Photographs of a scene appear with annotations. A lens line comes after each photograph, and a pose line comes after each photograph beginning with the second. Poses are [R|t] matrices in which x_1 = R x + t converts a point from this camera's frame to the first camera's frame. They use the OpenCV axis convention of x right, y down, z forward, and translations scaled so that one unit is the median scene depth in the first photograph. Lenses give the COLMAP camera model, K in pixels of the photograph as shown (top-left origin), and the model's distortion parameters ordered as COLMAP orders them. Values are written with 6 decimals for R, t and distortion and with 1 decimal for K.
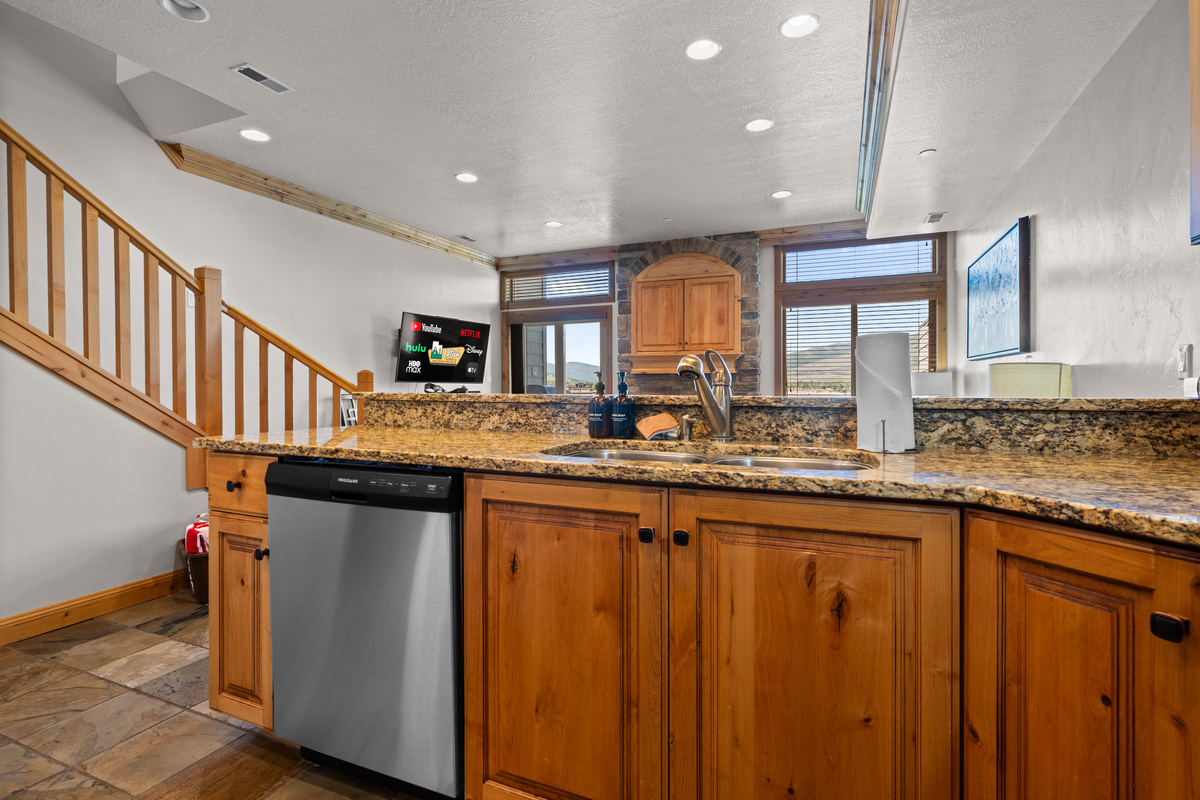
lens RADIAL K [[568.1, 0, 599.4], [0, 568.1, 381.9], [0, 0, 1]] dist [-0.002781, 0.000237]
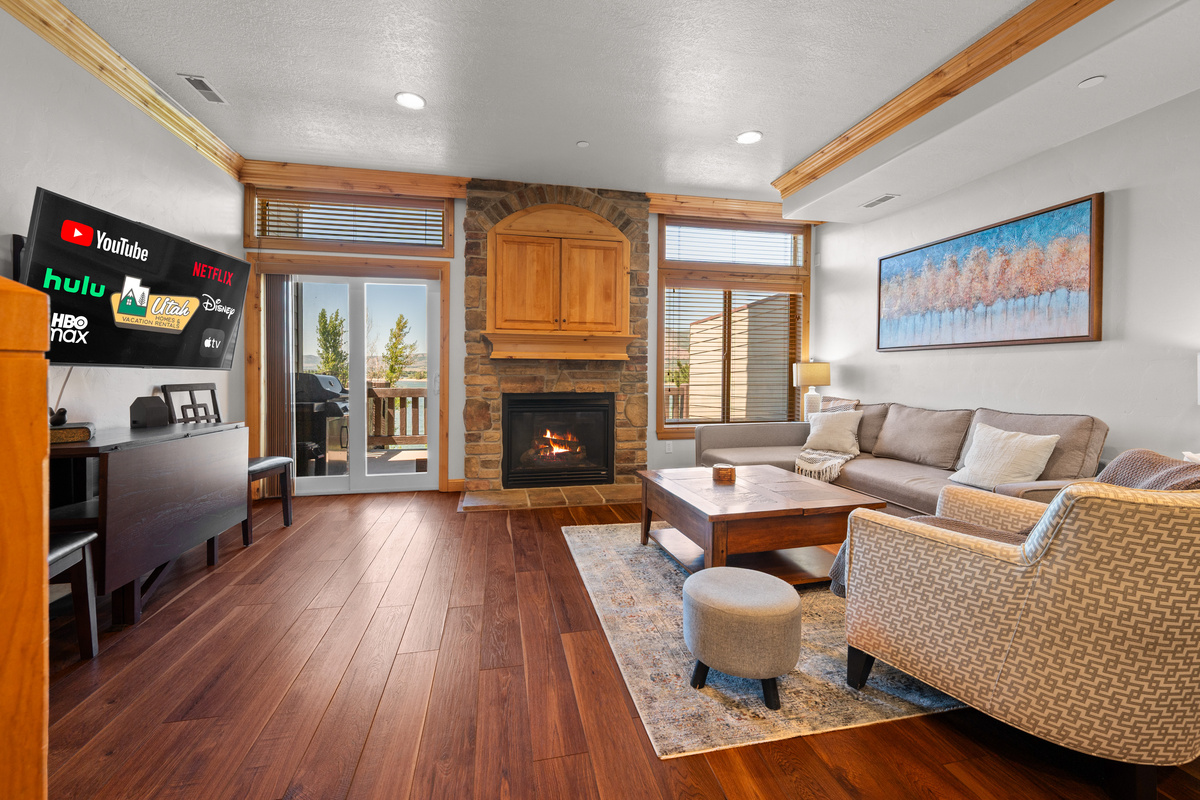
lens RADIAL K [[486.9, 0, 598.8], [0, 486.9, 374.1], [0, 0, 1]] dist [0.001861, 0.000301]
pose [[0.819646, 0.004865, 0.572850, -0.190930], [-0.007214, 0.999972, 0.001829, 0.003600], [-0.572826, -0.005632, 0.819658, 0.427933]]
